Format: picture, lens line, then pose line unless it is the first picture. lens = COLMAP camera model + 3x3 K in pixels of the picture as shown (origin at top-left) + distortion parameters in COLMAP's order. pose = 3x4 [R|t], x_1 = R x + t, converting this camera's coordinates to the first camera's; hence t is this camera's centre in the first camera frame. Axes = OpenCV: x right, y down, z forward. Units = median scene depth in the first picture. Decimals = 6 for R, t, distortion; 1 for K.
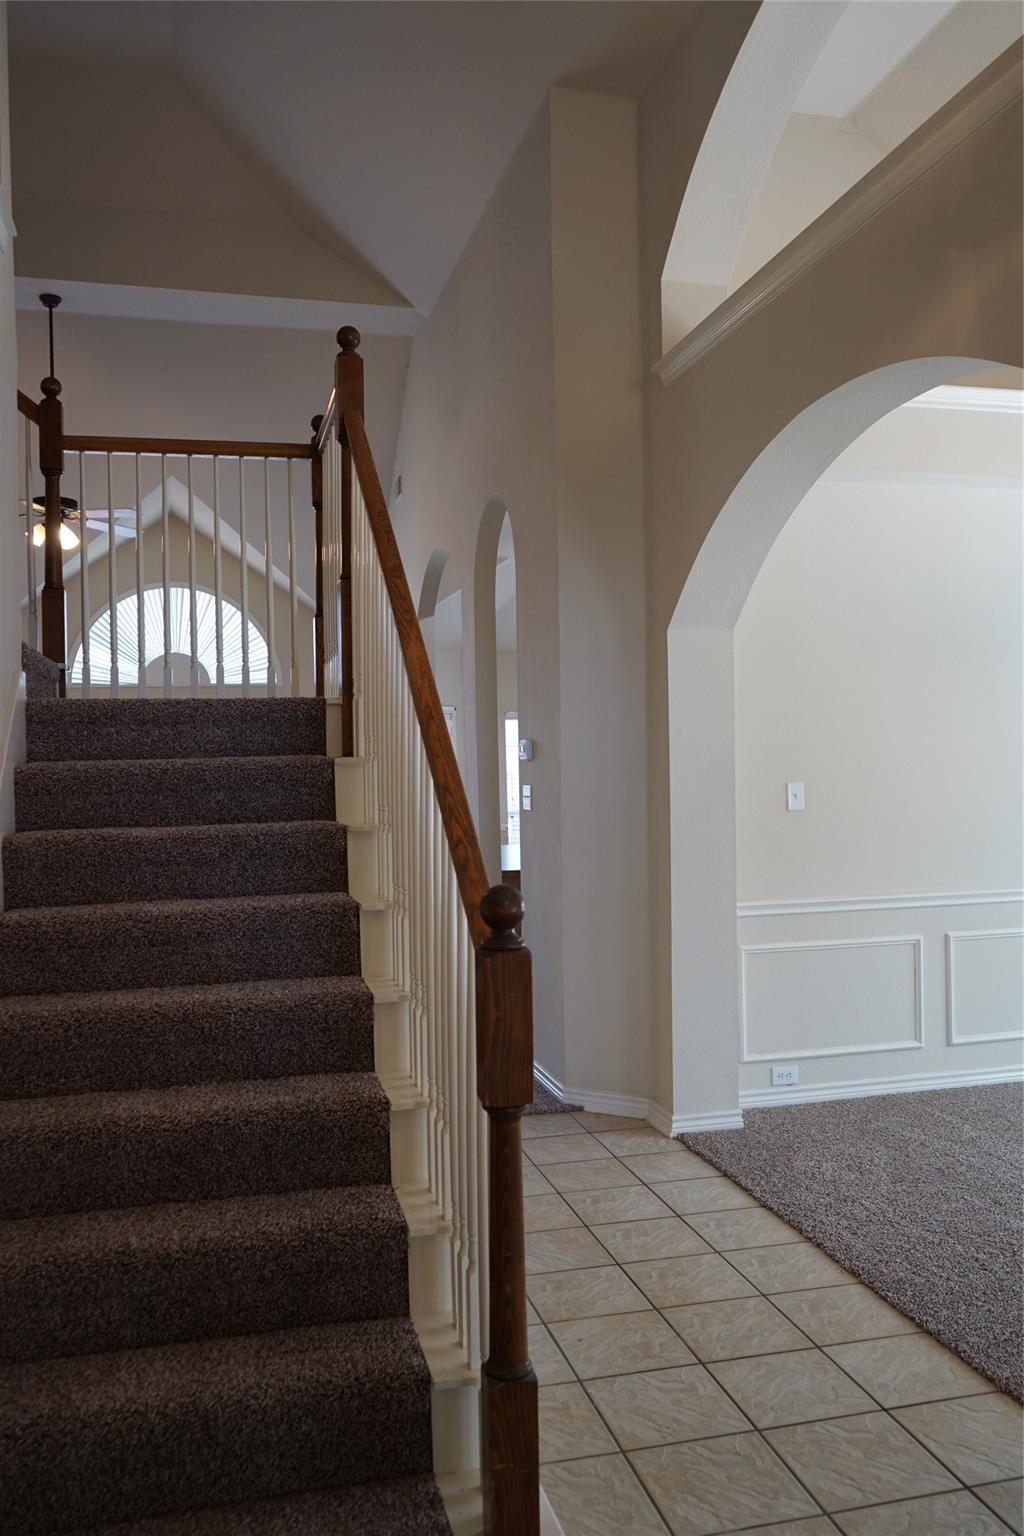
lens RADIAL K [[1235.2, 0, 512.7], [0, 1235.2, 765.9], [0, 0, 1]] dist [-0.005538, -0.004833]
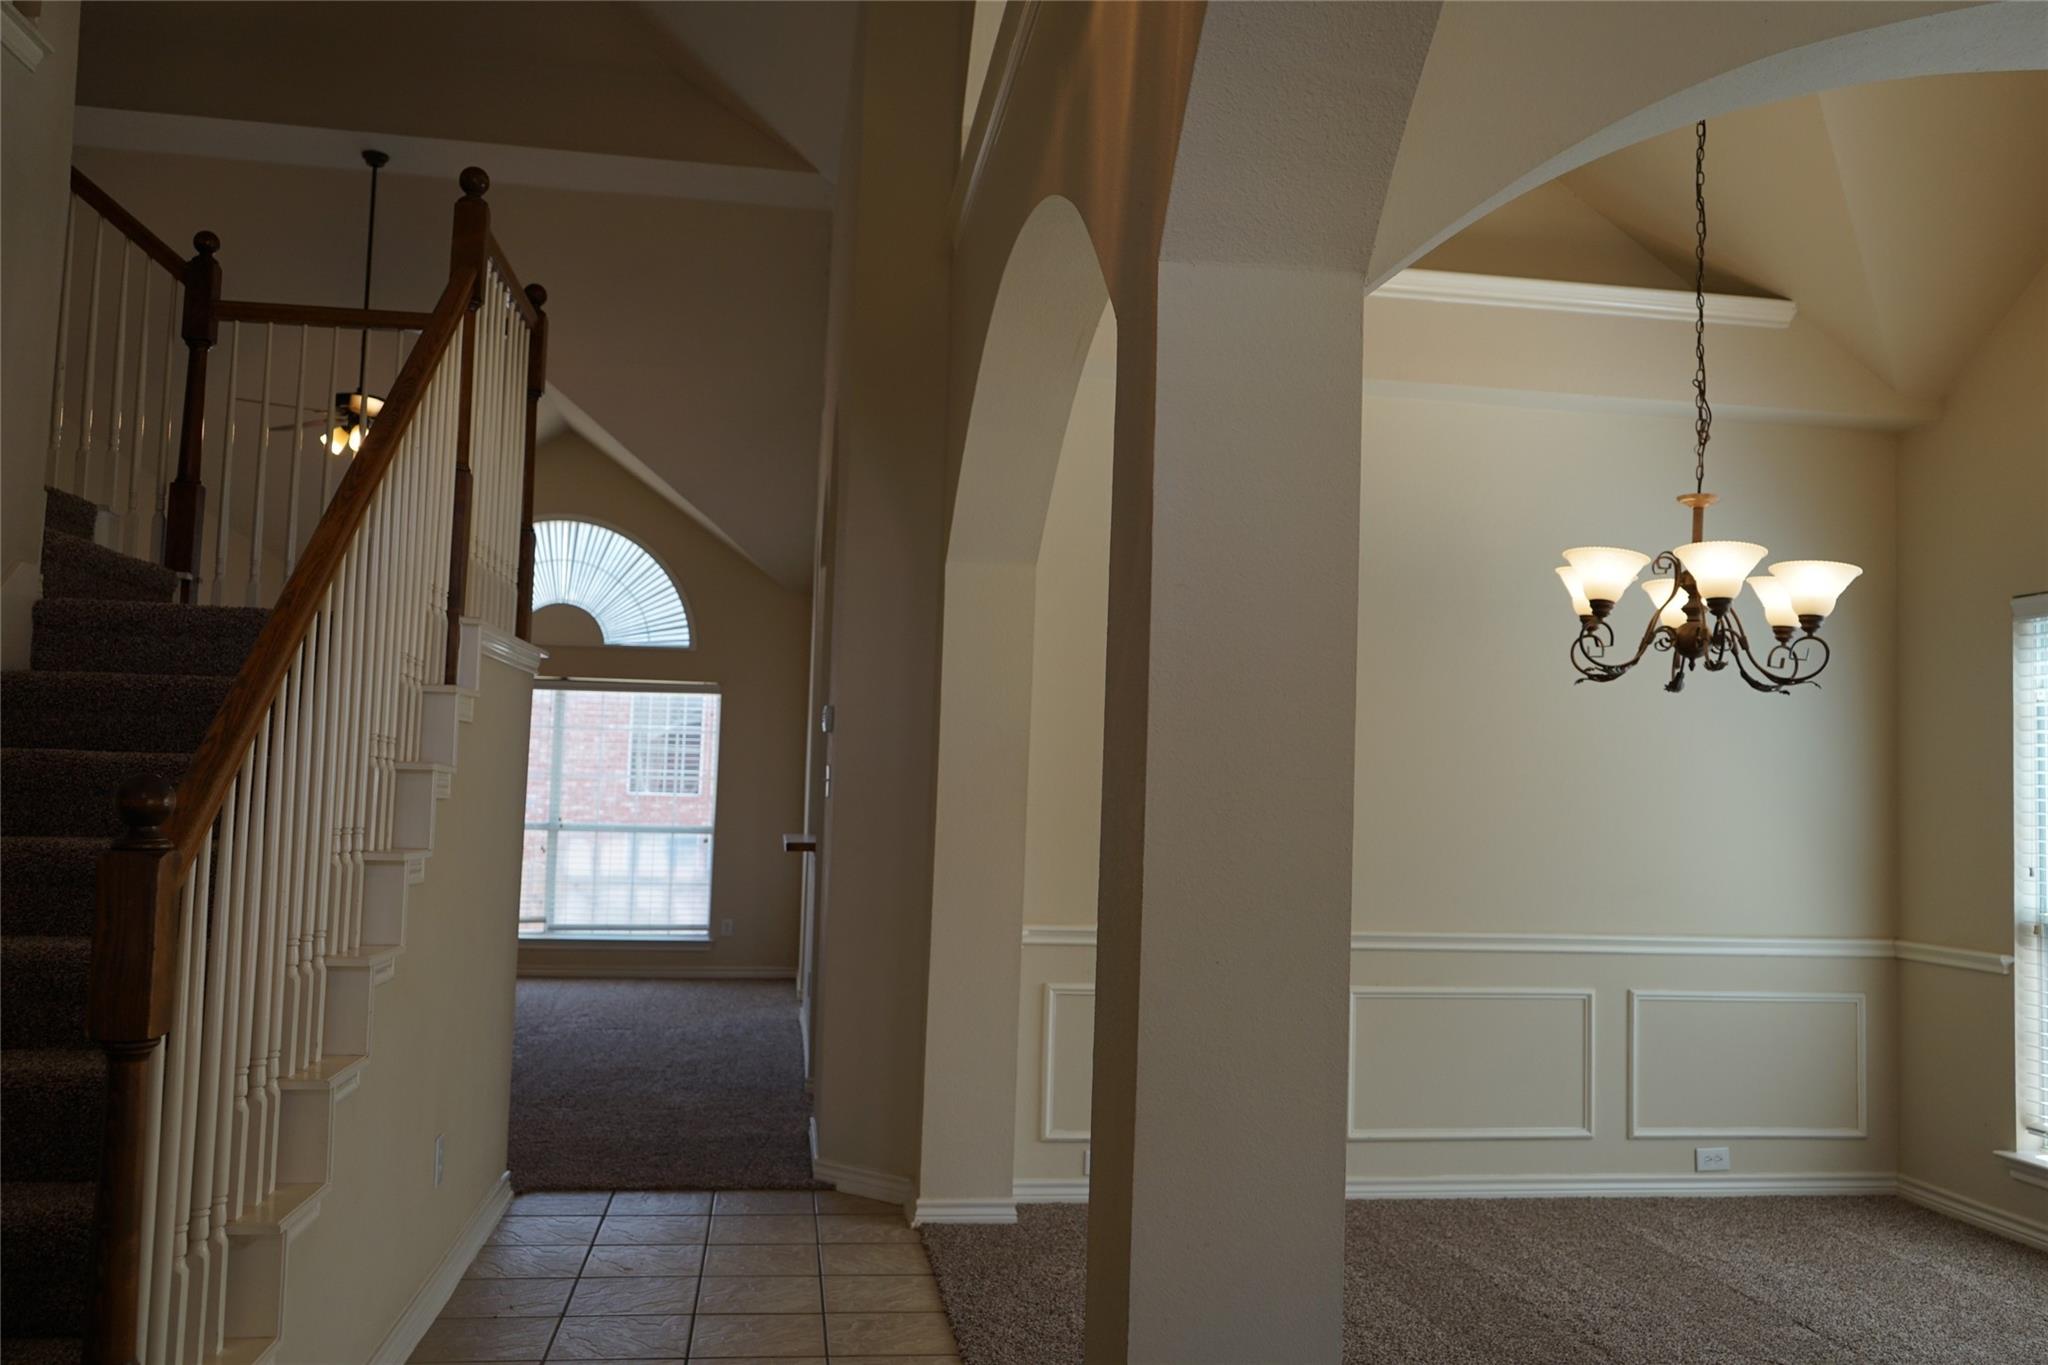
lens RADIAL K [[1646.9, 0, 1028.4], [0, 1646.9, 674.8], [0, 0, 1]] dist [-0.005538, -0.004833]
pose [[0.993627, 0.041254, -0.104900, 0.289182], [-0.049053, 0.996133, -0.072887, 0.034118], [0.101487, 0.077568, 0.991808, -0.016403]]
